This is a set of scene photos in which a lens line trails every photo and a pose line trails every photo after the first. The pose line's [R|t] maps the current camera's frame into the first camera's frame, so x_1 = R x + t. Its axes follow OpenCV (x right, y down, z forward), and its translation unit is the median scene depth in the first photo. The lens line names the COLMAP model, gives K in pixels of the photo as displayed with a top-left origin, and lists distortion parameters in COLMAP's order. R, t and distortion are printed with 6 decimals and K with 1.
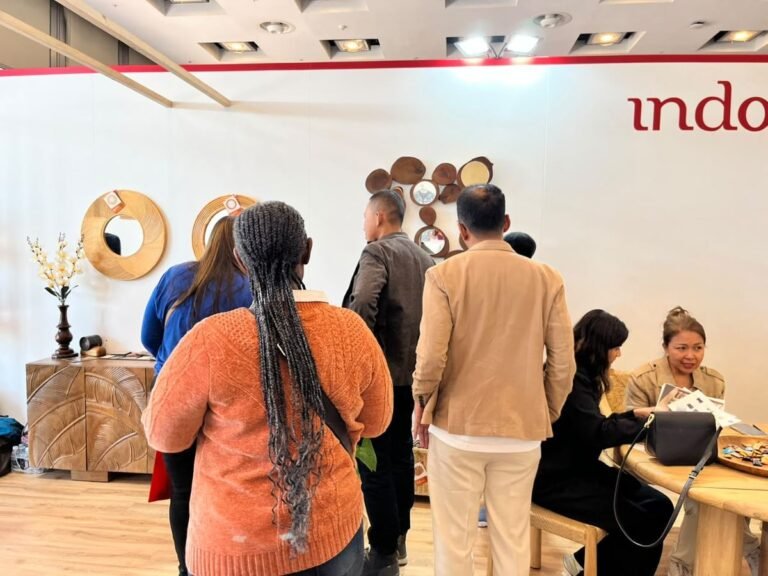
lens RADIAL K [[580.4, 0, 384.0], [0, 580.4, 305.7], [0, 0, 1]] dist [0.074091, -0.101839]
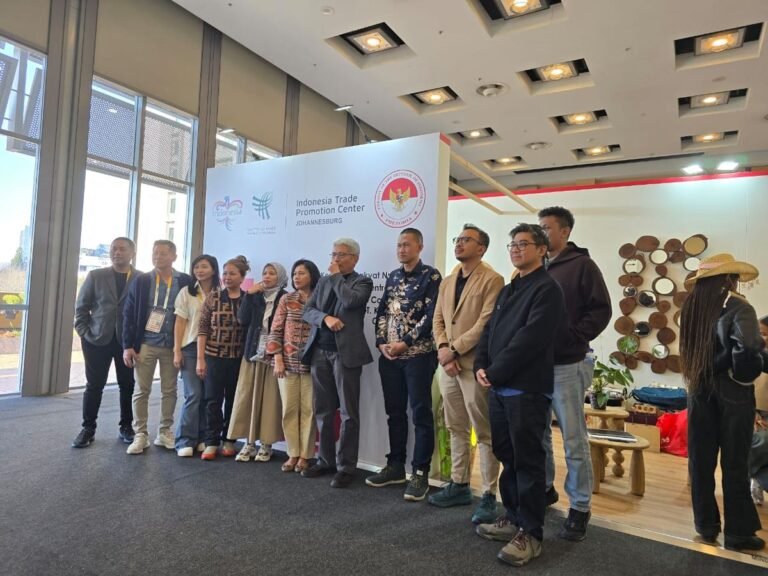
lens RADIAL K [[580.4, 0, 384.0], [0, 580.4, 305.7], [0, 0, 1]] dist [0.074091, -0.101839]
pose [[0.931719, 0.014773, -0.362879, -0.048393], [-0.063478, 0.990416, -0.122663, 0.189803], [0.357589, 0.137322, 0.923728, -0.764026]]
